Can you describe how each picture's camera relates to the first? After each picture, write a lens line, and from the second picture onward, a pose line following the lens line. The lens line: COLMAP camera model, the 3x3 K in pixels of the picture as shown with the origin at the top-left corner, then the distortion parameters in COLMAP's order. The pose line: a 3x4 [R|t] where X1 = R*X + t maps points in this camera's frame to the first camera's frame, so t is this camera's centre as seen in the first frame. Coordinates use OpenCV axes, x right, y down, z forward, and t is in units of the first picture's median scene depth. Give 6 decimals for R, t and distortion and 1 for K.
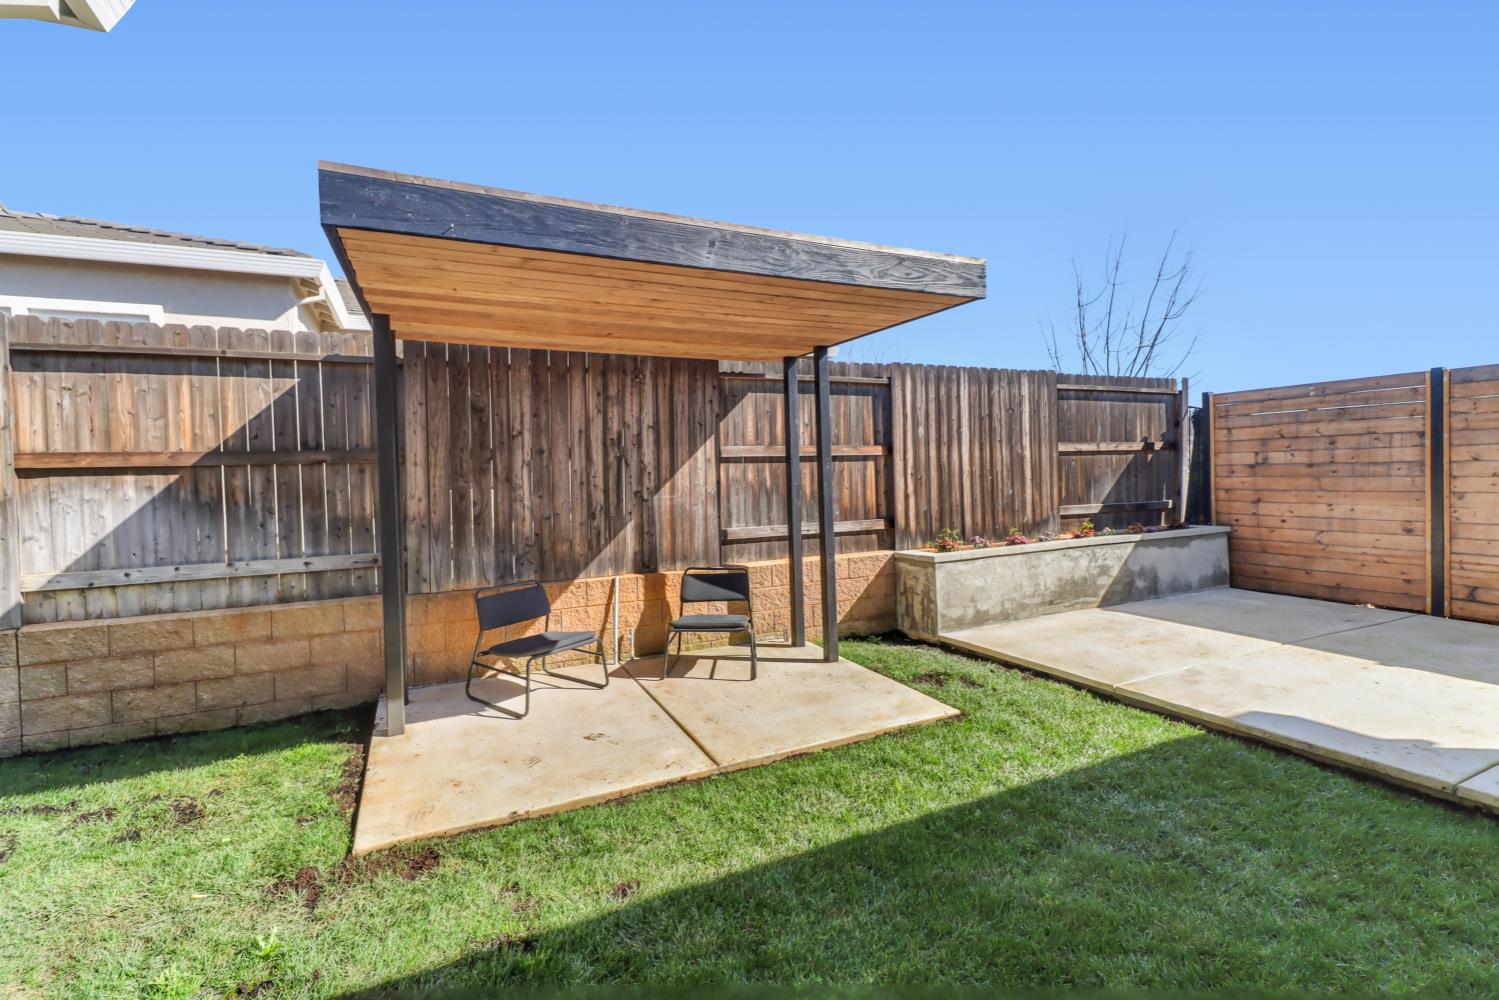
lens RADIAL K [[701.0, 0, 760.1], [0, 701.0, 483.3], [0, 0, 1]] dist [0.019567, -0.014757]
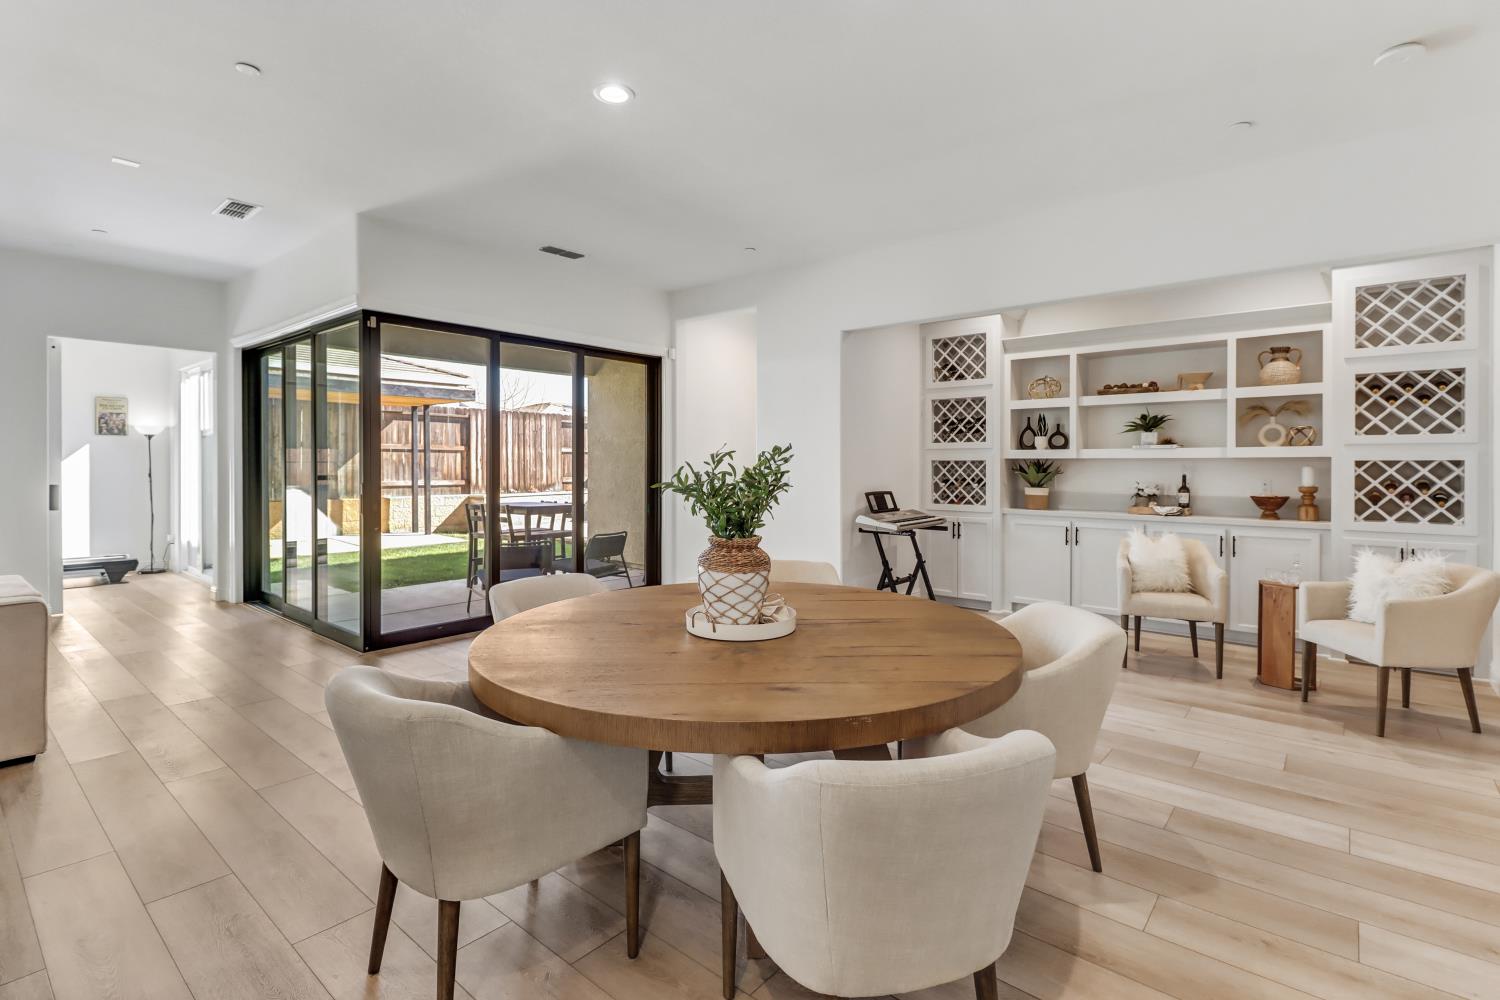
lens RADIAL K [[701.9, 0, 761.5], [0, 701.9, 472.2], [0, 0, 1]] dist [0.018687, -0.013142]
pose [[0.912005, 0.024406, 0.409452, 0.124876], [-0.020672, 0.999695, -0.013544, 0.038649], [-0.409657, 0.003888, 0.912231, -1.401715]]
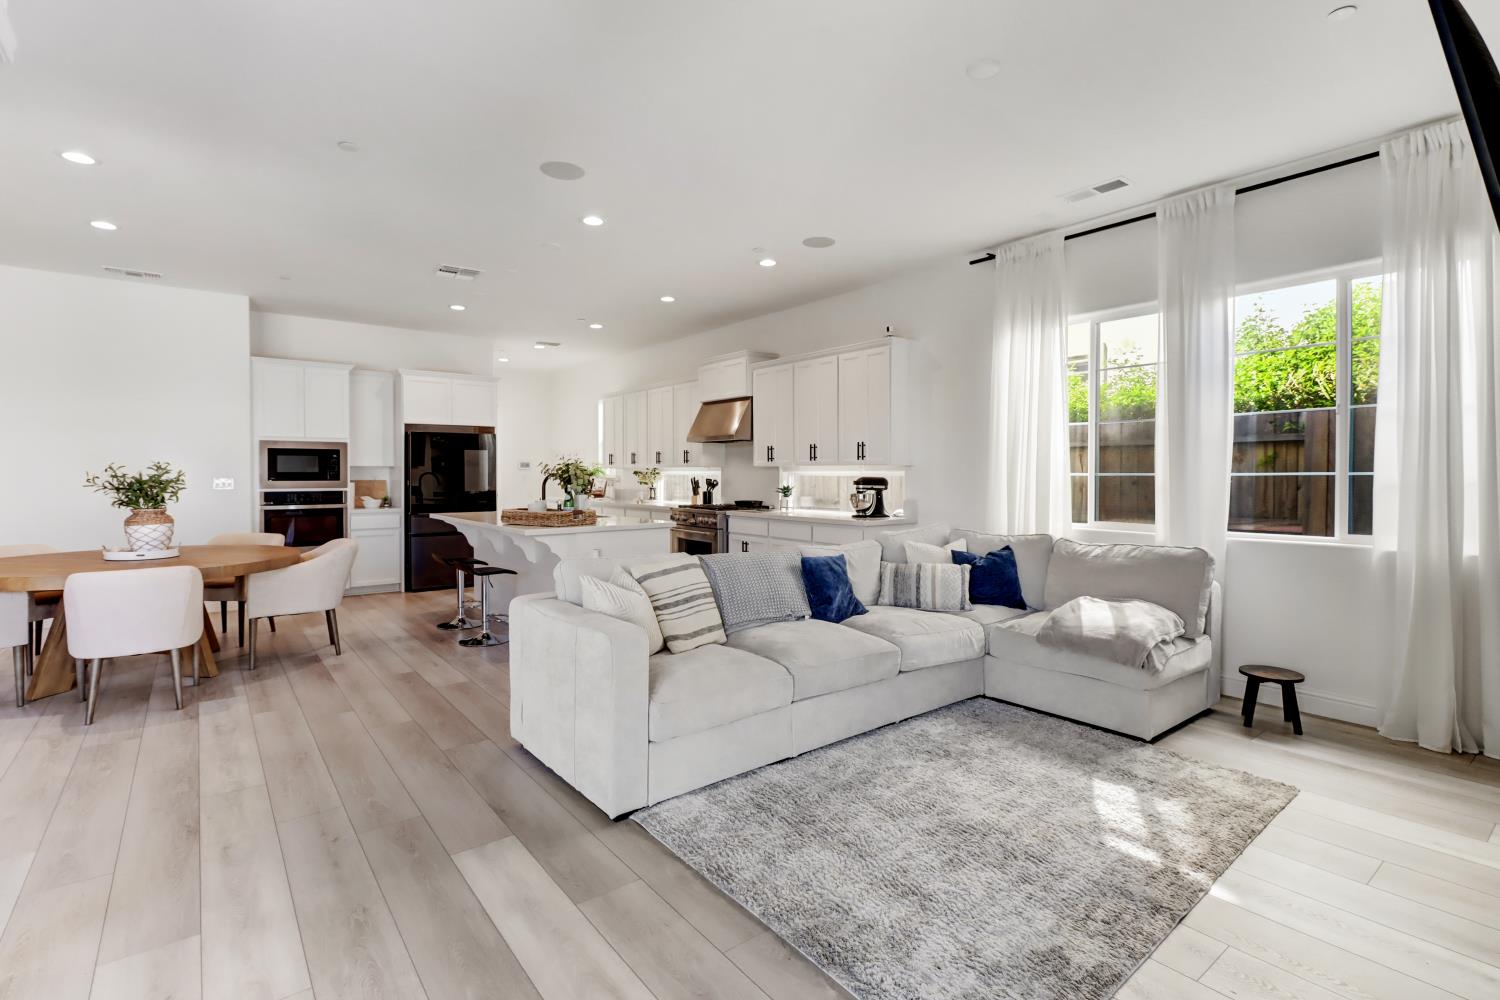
lens RADIAL K [[705.5, 0, 765.3], [0, 705.5, 485.0], [0, 0, 1]] dist [0.003610, -0.000257]
pose [[-0.976231, 0.029544, -0.214712, -0.188623], [0.021658, 0.999005, 0.038990, 0.029274], [0.215650, 0.033413, -0.975899, -0.239219]]
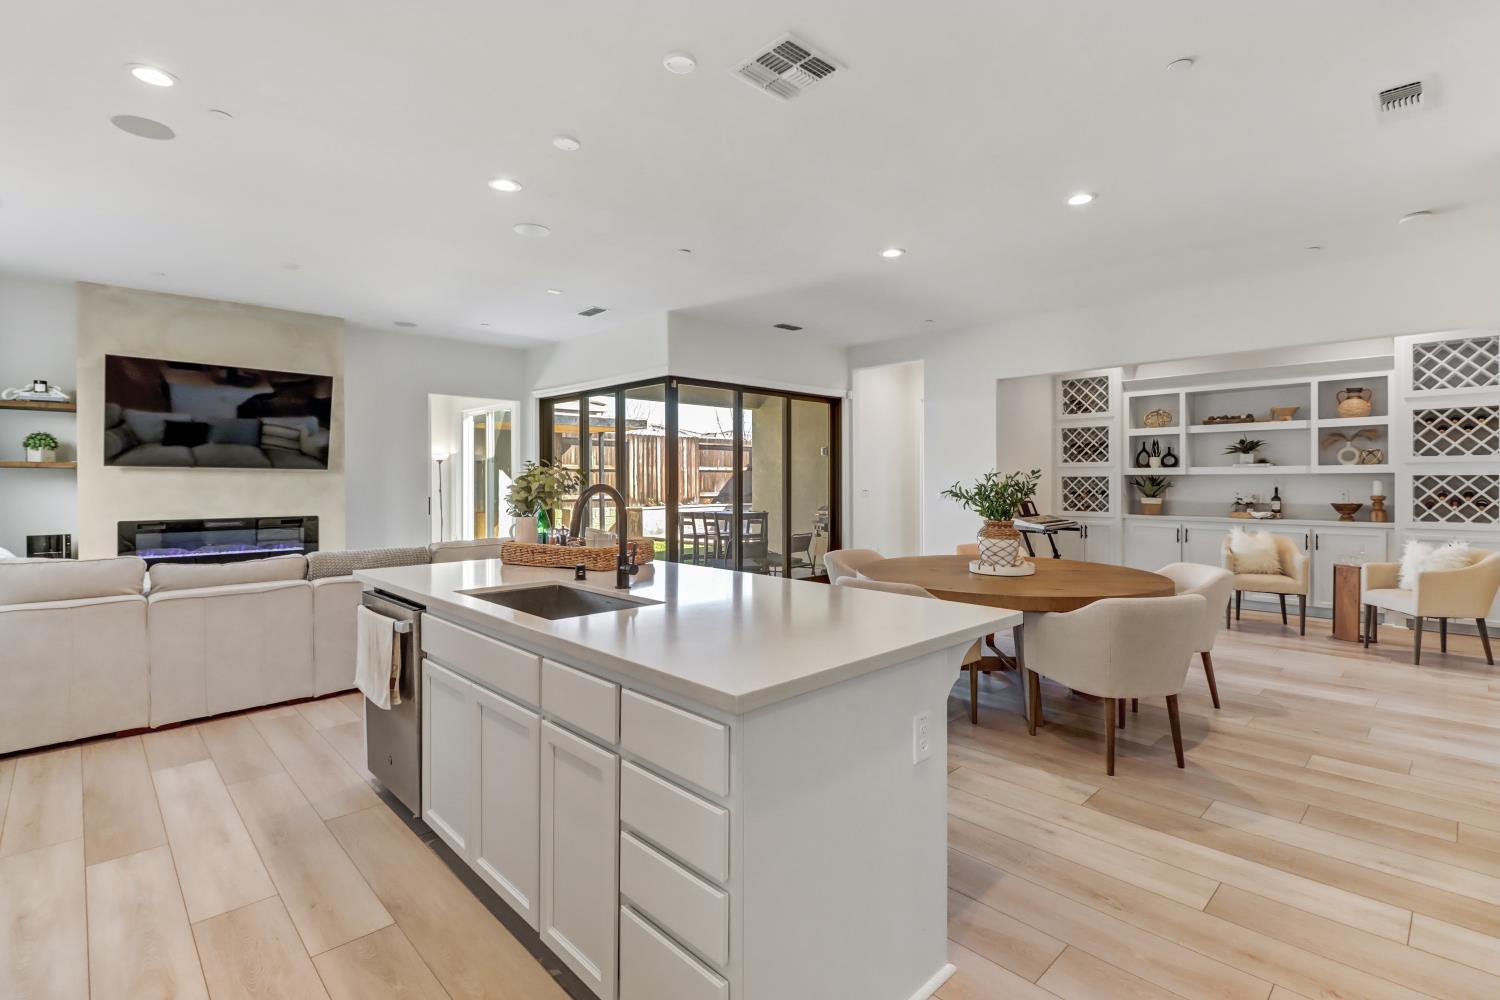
lens RADIAL K [[693.7, 0, 757.0], [0, 693.7, 485.4], [0, 0, 1]] dist [0.018425, -0.013126]
pose [[0.951045, 0.023037, 0.308192, -0.151299], [-0.019164, 0.999695, -0.015587, 0.049175], [-0.308457, 0.008918, 0.951196, -1.608684]]
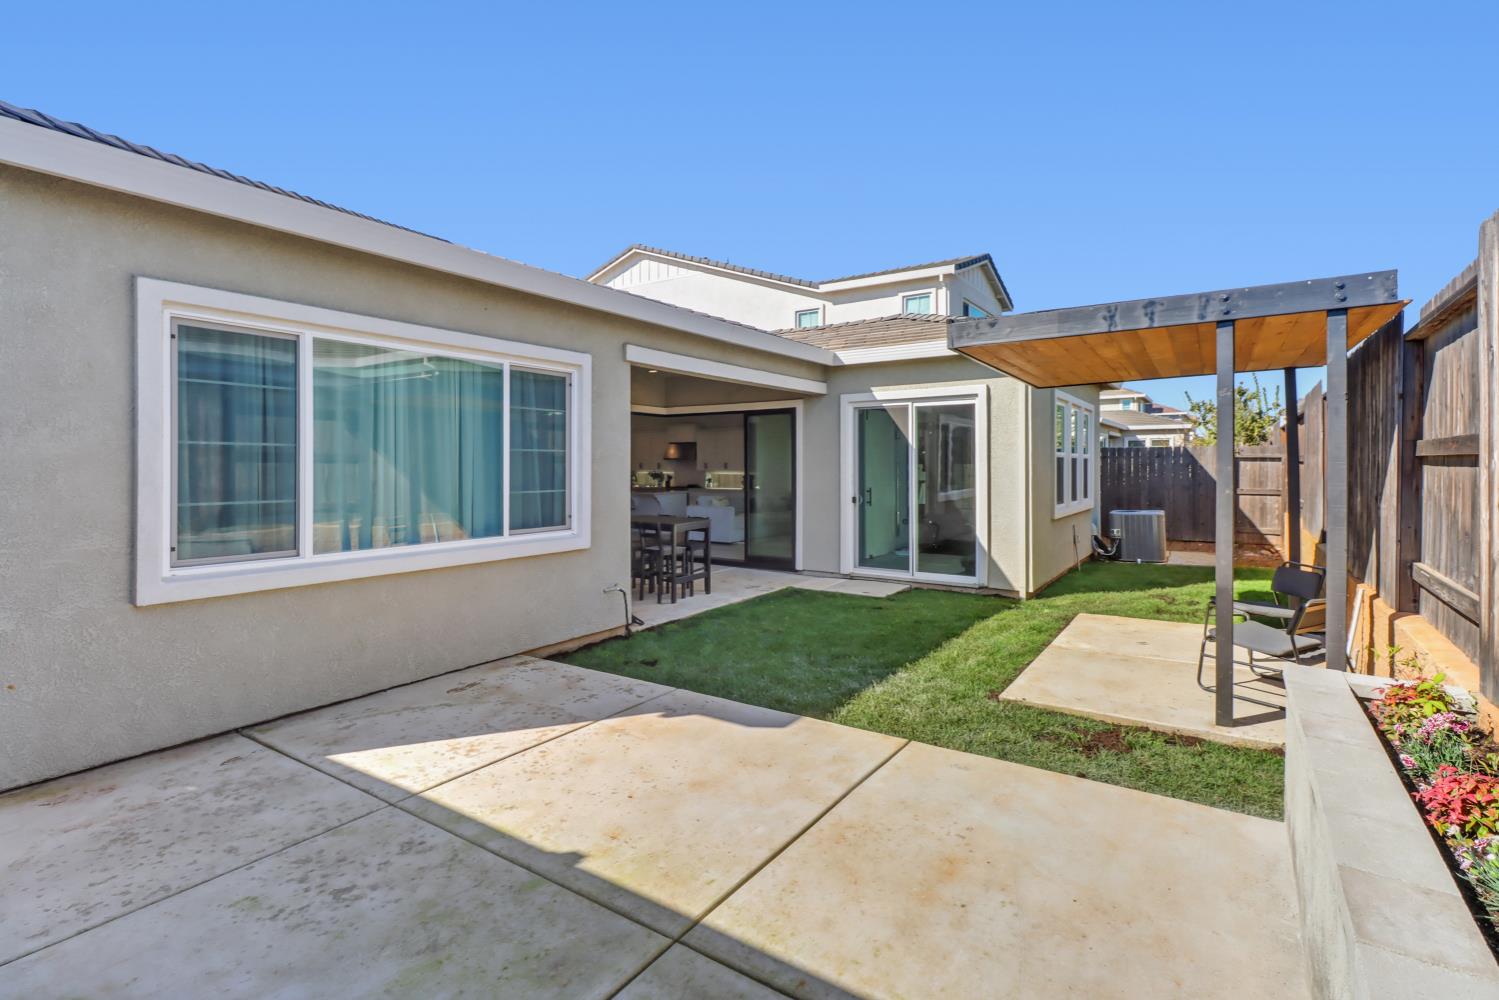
lens RADIAL K [[707.4, 0, 749.8], [0, 707.4, 465.7], [0, 0, 1]] dist [0.019618, -0.014762]
pose [[-0.867254, 0.027599, -0.497100, 0.782473], [0.015027, 0.999459, 0.029272, -0.053574], [0.497638, 0.017916, -0.867200, 1.178781]]
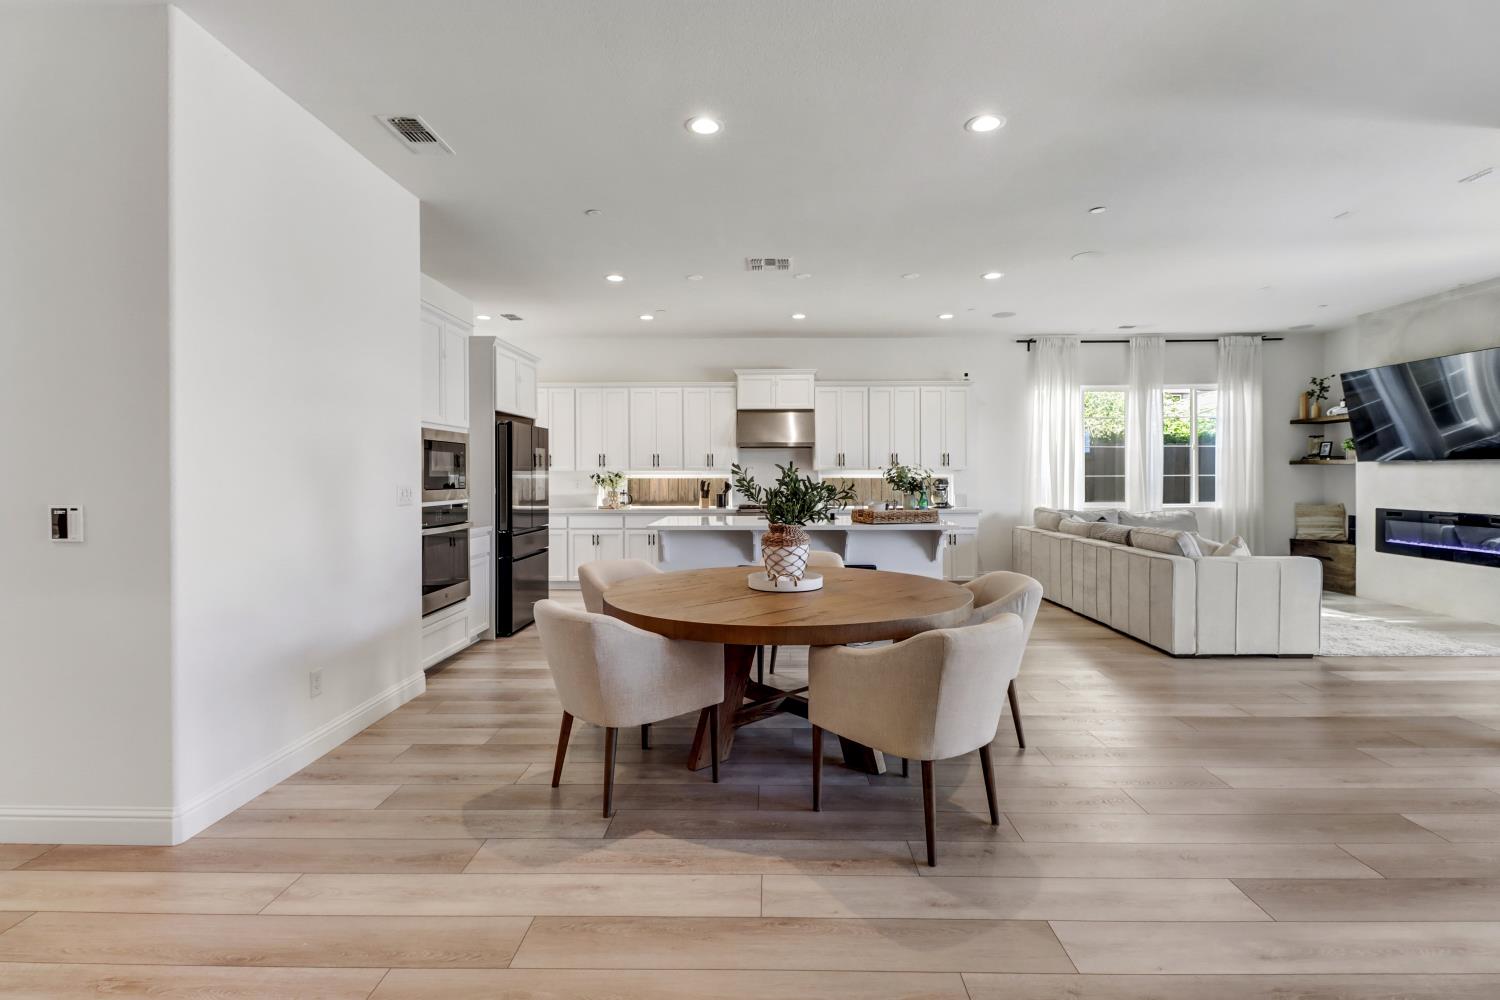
lens RADIAL K [[701.4, 0, 760.6], [0, 701.4, 483.3], [0, 0, 1]] dist [0.019567, -0.014757]
pose [[-0.453302, 0.037093, -0.890585, 0.759032], [-0.000298, 0.999127, 0.041766, 0.013412], [0.891357, 0.019198, -0.452895, -0.832283]]
